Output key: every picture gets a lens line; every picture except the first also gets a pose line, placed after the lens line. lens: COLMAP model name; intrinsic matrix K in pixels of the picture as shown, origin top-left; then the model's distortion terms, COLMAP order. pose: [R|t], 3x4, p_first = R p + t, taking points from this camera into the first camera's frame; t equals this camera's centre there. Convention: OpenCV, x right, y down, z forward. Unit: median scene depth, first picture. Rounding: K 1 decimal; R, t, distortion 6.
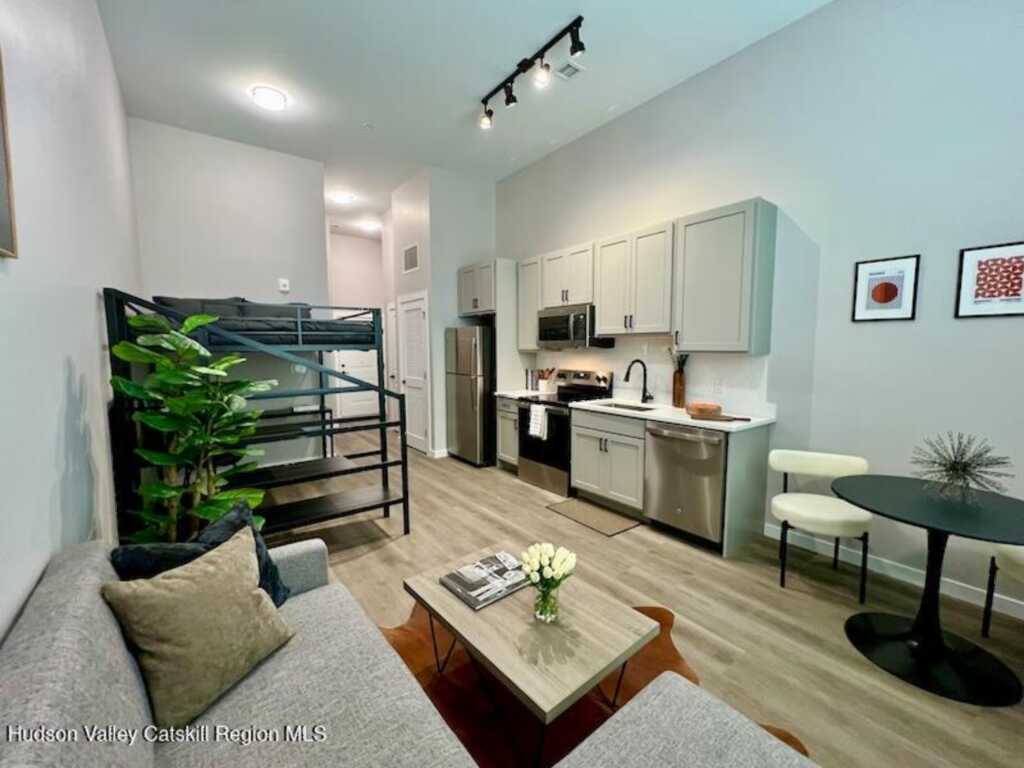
lens RADIAL K [[427.1, 0, 512.0], [0, 427.1, 384.0], [0, 0, 1]] dist [0.000040, 0.000010]
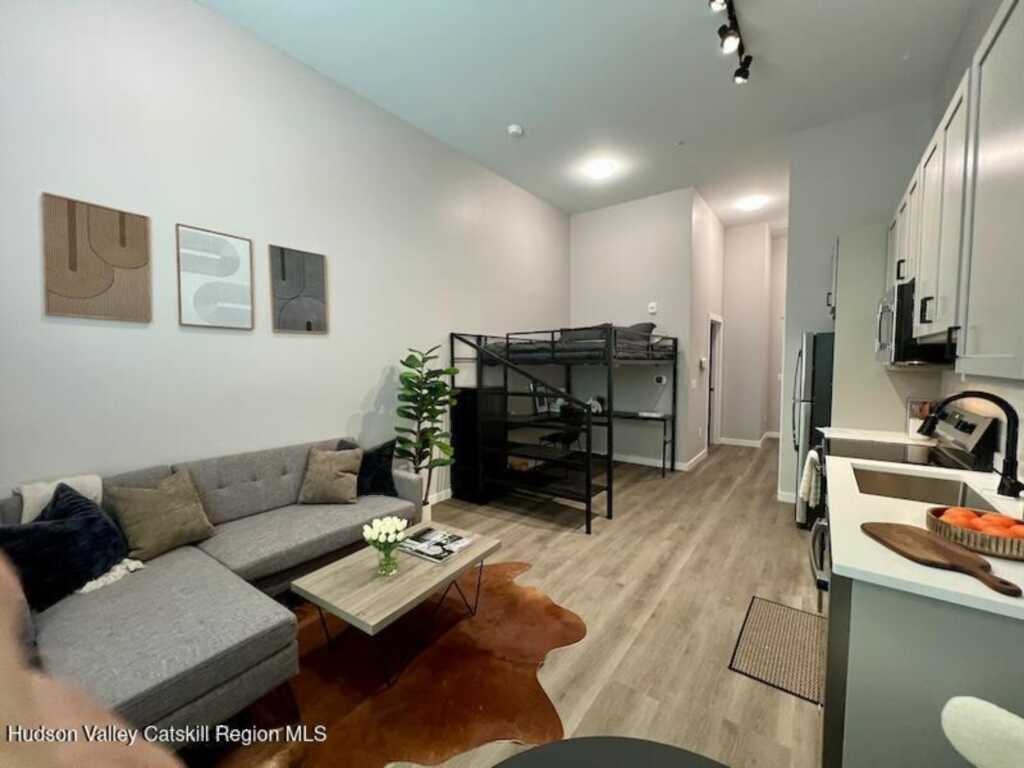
lens RADIAL K [[414.0, 0, 512.0], [0, 414.0, 384.0], [0, 0, 1]] dist [-0.001294, -0.000198]
pose [[0.275002, 0.056028, -0.959810, 0.780620], [-0.079409, 0.996213, 0.035402, -0.056826], [0.958159, 0.066482, 0.278409, 0.563707]]
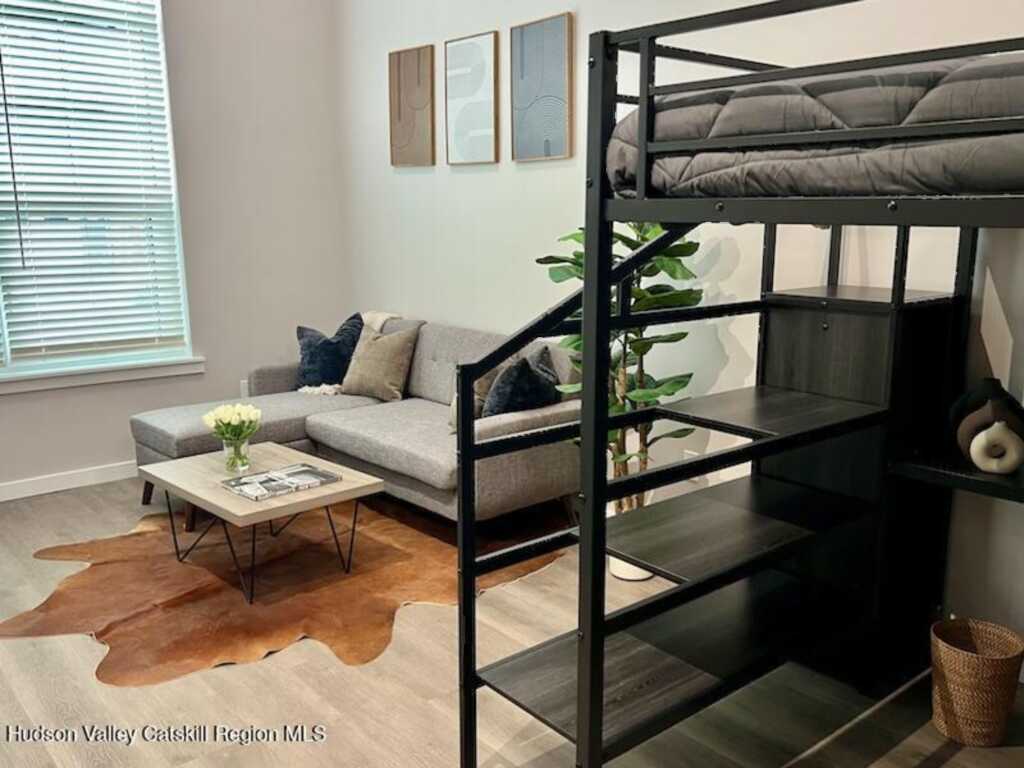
lens RADIAL K [[889.1, 0, 512.0], [0, 889.1, 384.0], [0, 0, 1]] dist [0.013304, 0.002707]
pose [[-0.998717, 0.018926, -0.046969, -0.289337], [0.005280, 0.961395, 0.275120, -0.154466], [0.050363, 0.274519, -0.960262, 1.796578]]
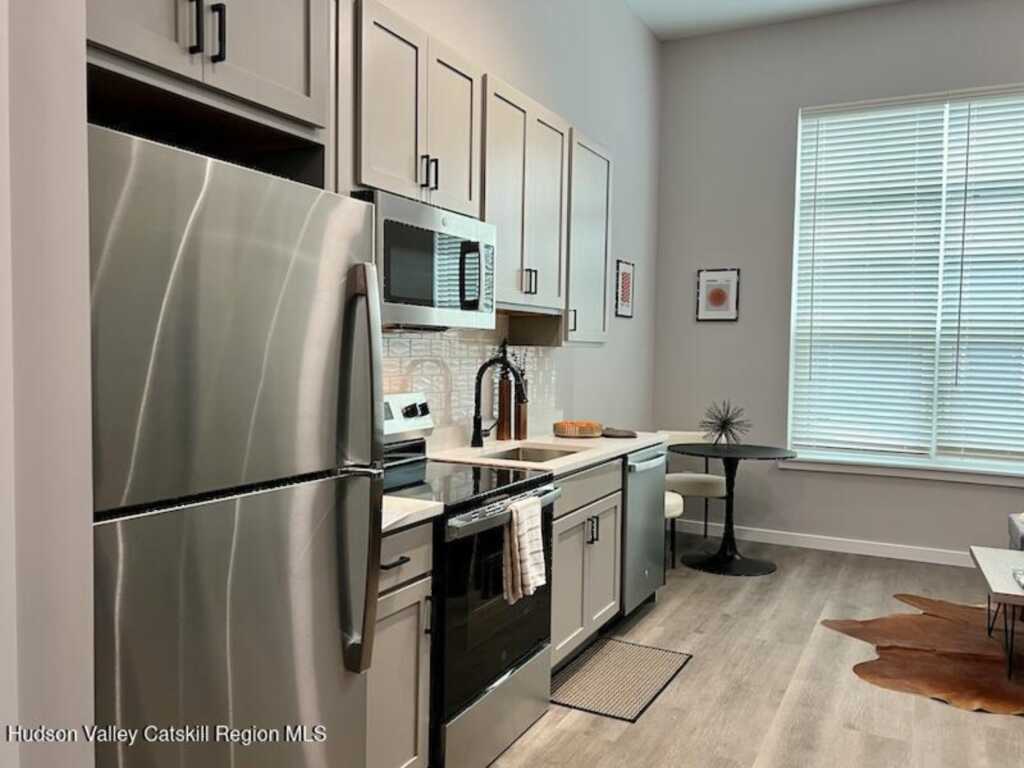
lens RADIAL K [[806.6, 0, 512.0], [0, 806.6, 384.0], [0, 0, 1]] dist [0.002125, 0.000046]
pose [[-0.422384, -0.045964, 0.905251, -0.744964], [0.065628, 0.994541, 0.081119, -0.139828], [-0.904038, 0.093673, -0.417062, 1.861708]]
